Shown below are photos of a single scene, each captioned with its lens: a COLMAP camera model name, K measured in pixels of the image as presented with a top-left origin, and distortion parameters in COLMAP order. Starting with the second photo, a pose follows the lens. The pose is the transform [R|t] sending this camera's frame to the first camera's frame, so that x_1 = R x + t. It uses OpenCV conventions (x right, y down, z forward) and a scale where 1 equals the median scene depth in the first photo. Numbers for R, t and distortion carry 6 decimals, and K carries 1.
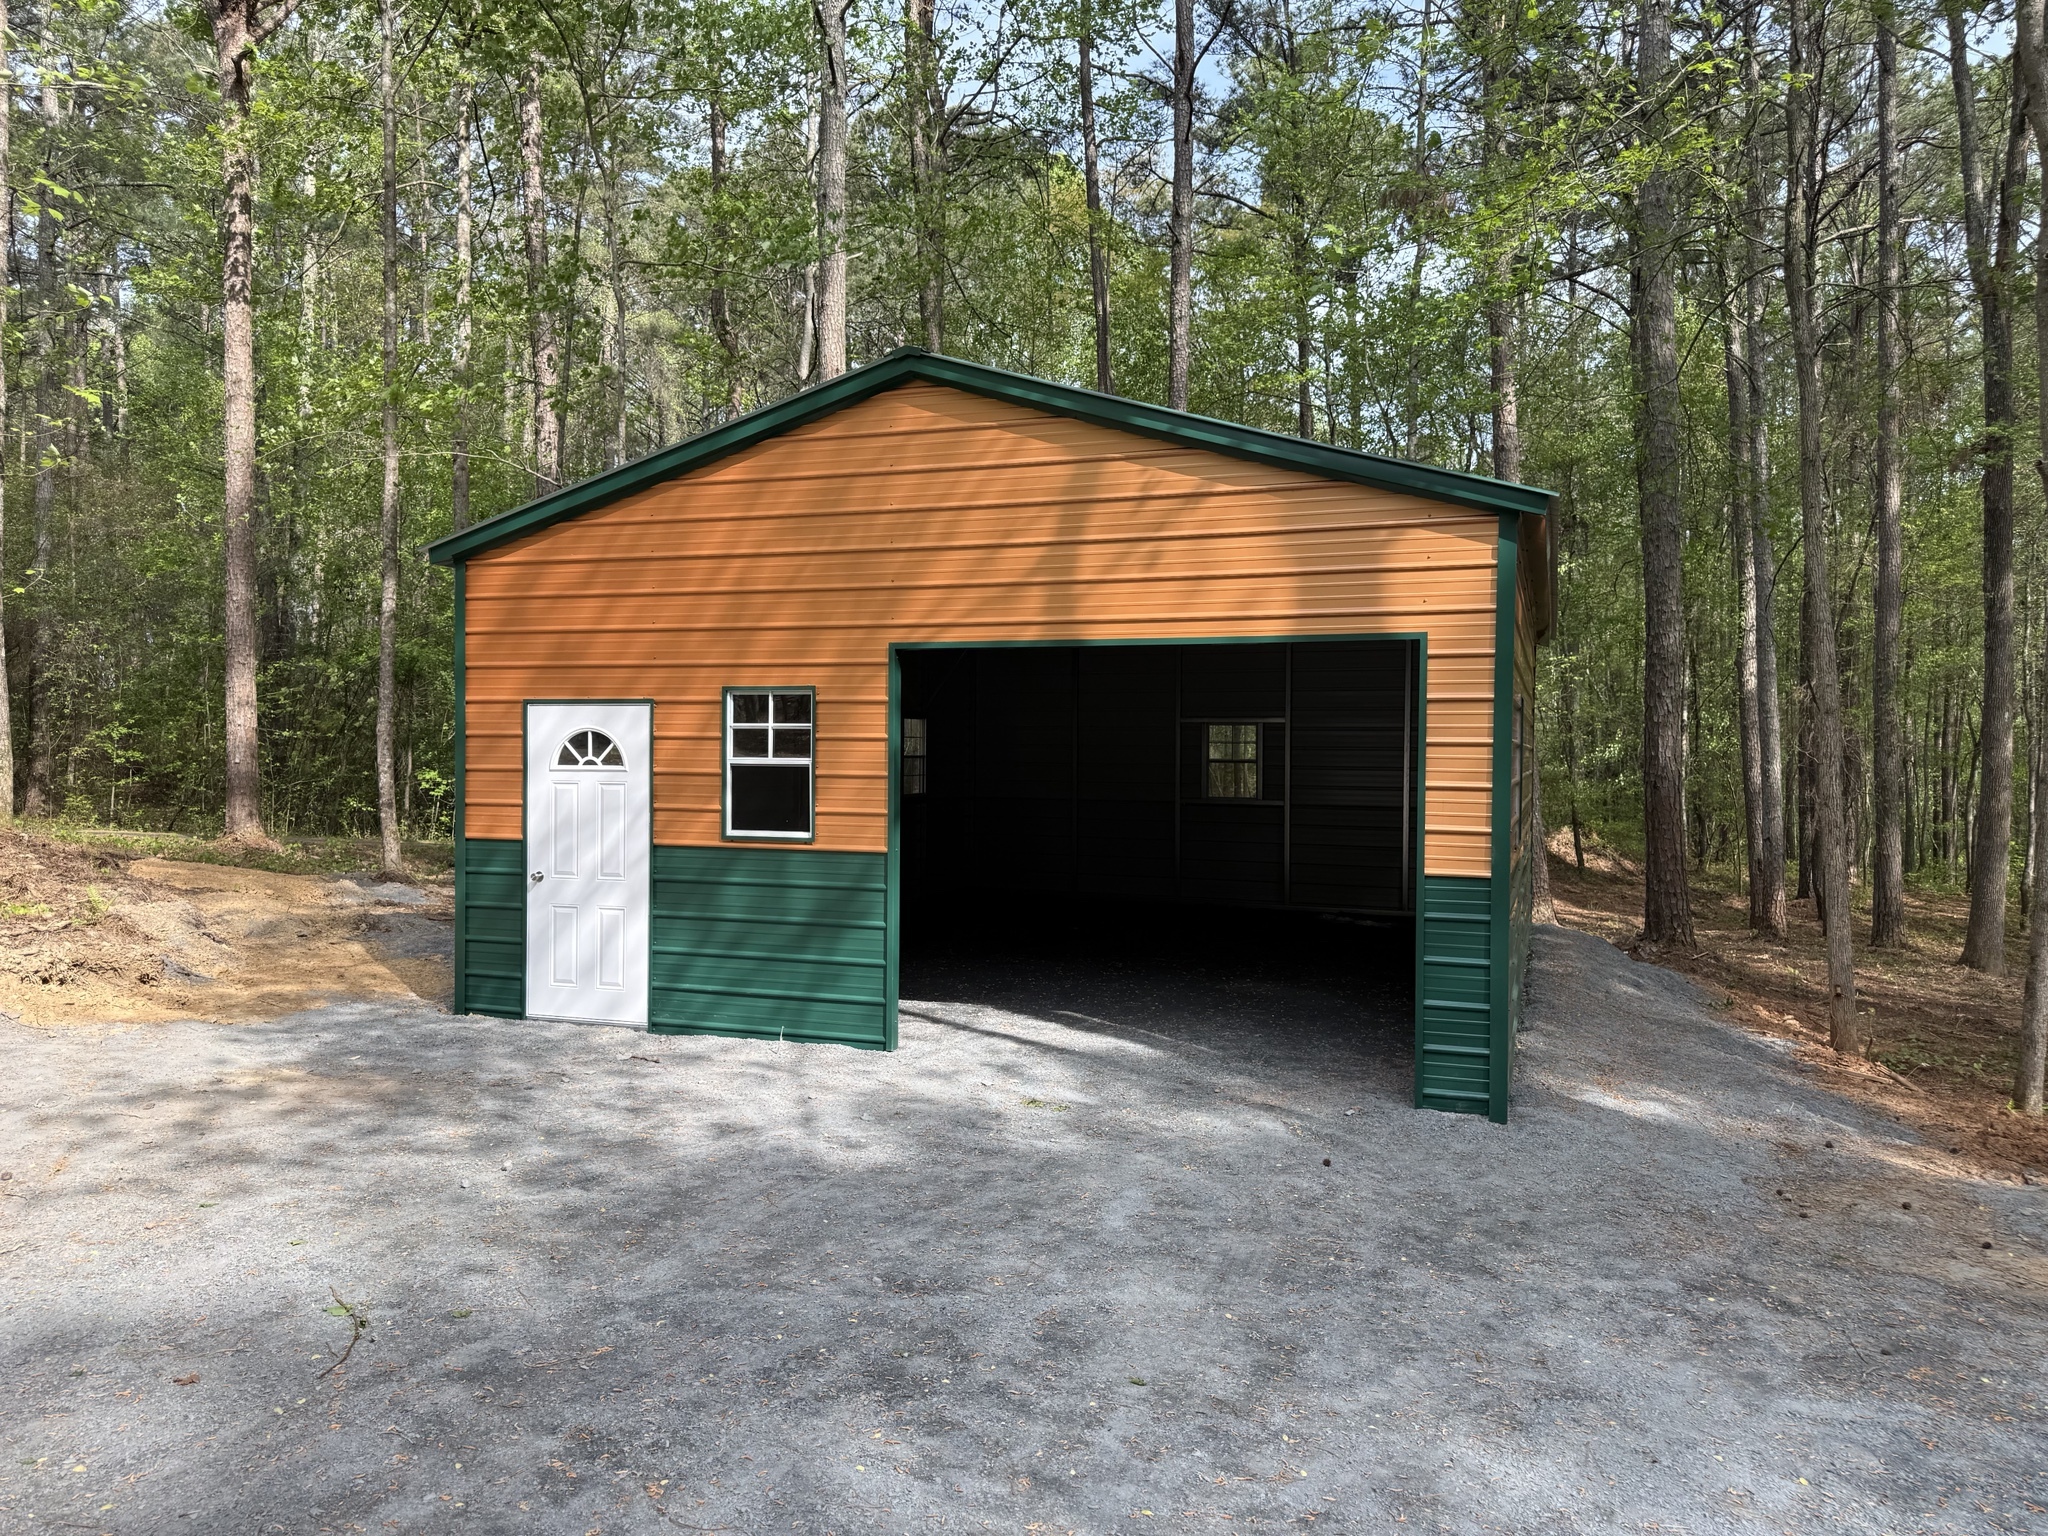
lens RADIAL K [[1416.7, 0, 1025.2], [0, 1416.7, 753.4], [0, 0, 1]] dist [0.033591, -0.055679]
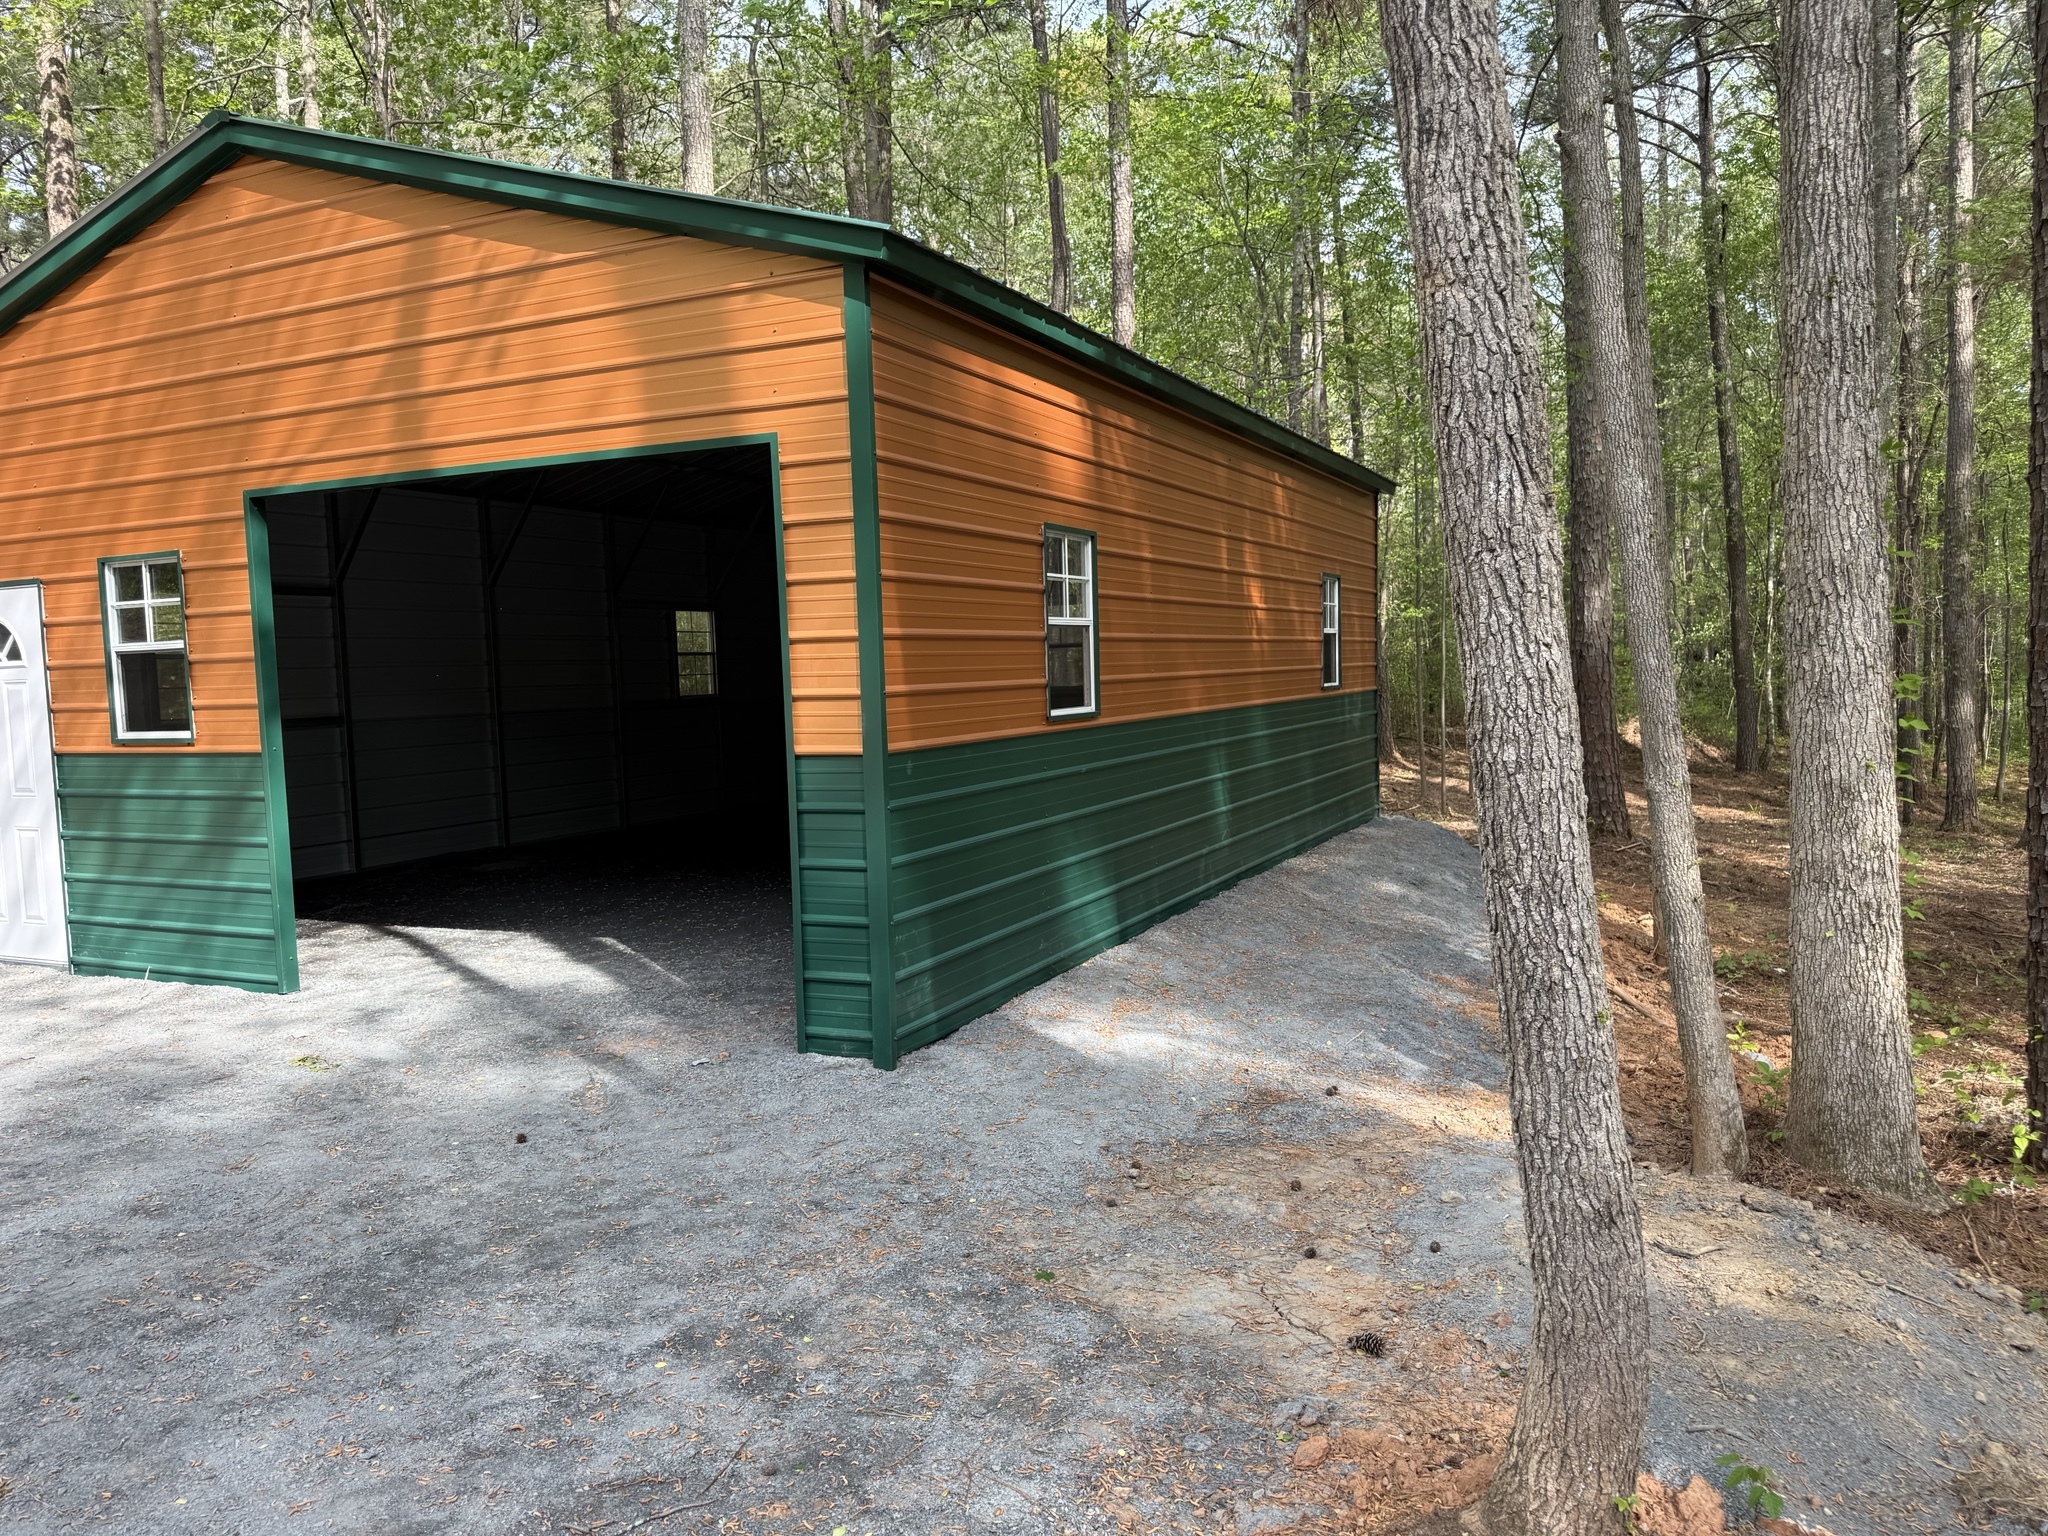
lens RADIAL K [[1432.0, 0, 1024.0], [0, 1432.0, 768.0], [0, 0, 1]] dist [0.096535, -0.140741]
pose [[0.996575, -0.033064, -0.075792, 0.413204], [0.038478, 0.996725, 0.071126, 0.037923], [0.073192, -0.073799, 0.994584, 0.209438]]
